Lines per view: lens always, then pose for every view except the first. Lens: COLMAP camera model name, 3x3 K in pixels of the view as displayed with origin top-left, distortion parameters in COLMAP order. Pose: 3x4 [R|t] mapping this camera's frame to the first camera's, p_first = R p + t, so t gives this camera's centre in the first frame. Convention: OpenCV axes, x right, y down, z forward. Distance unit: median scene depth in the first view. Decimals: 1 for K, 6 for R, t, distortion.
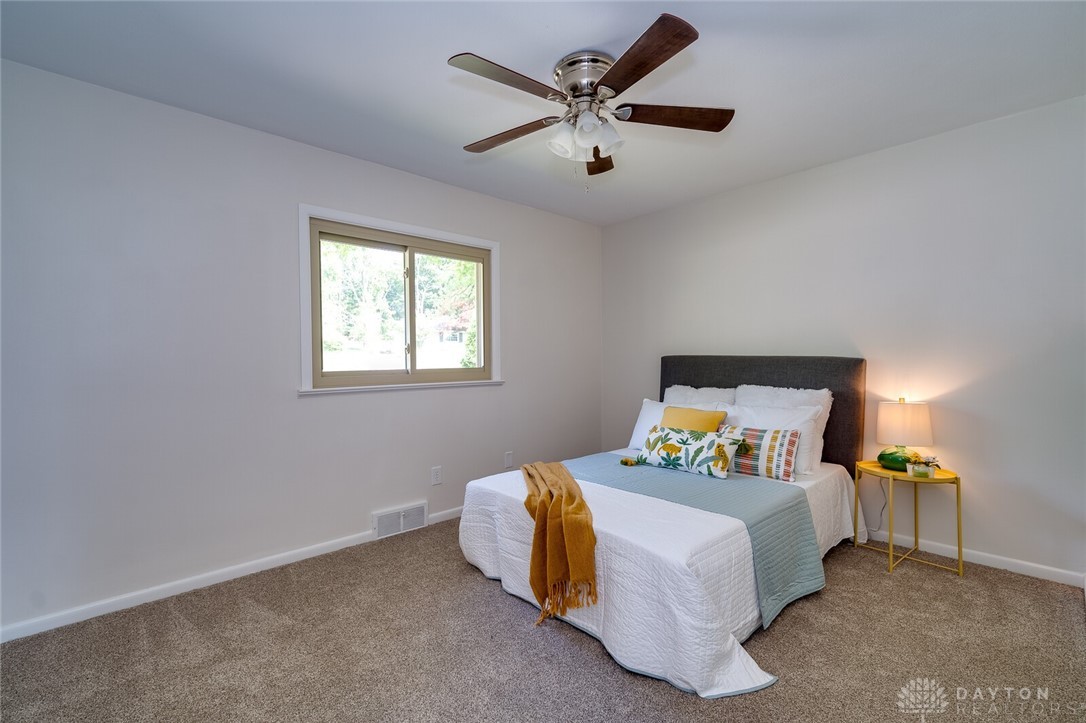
lens RADIAL K [[472.3, 0, 543.0], [0, 472.3, 361.5], [0, 0, 1]] dist [0.000276, 0.000061]
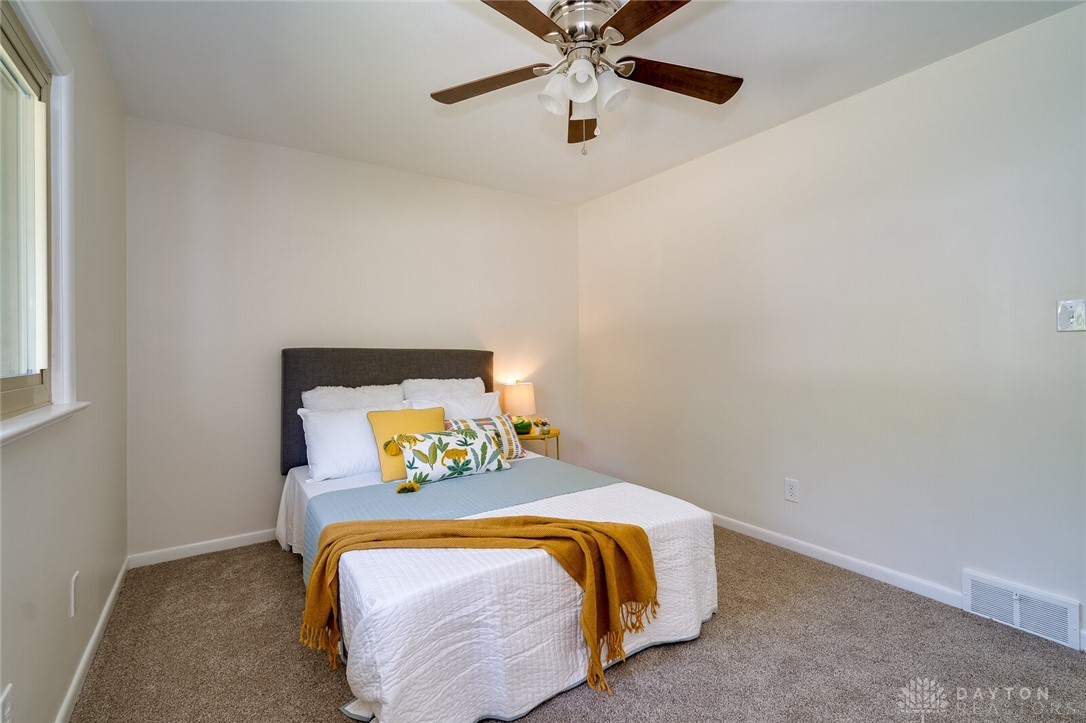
lens RADIAL K [[479.1, 0, 544.7], [0, 479.1, 350.6], [0, 0, 1]] dist [0.001473, 0.000125]
pose [[0.142682, 0.009061, 0.989727, -0.590751], [0.008063, 0.999914, -0.010317, 0.004828], [-0.989736, 0.009453, 0.142597, 0.725734]]
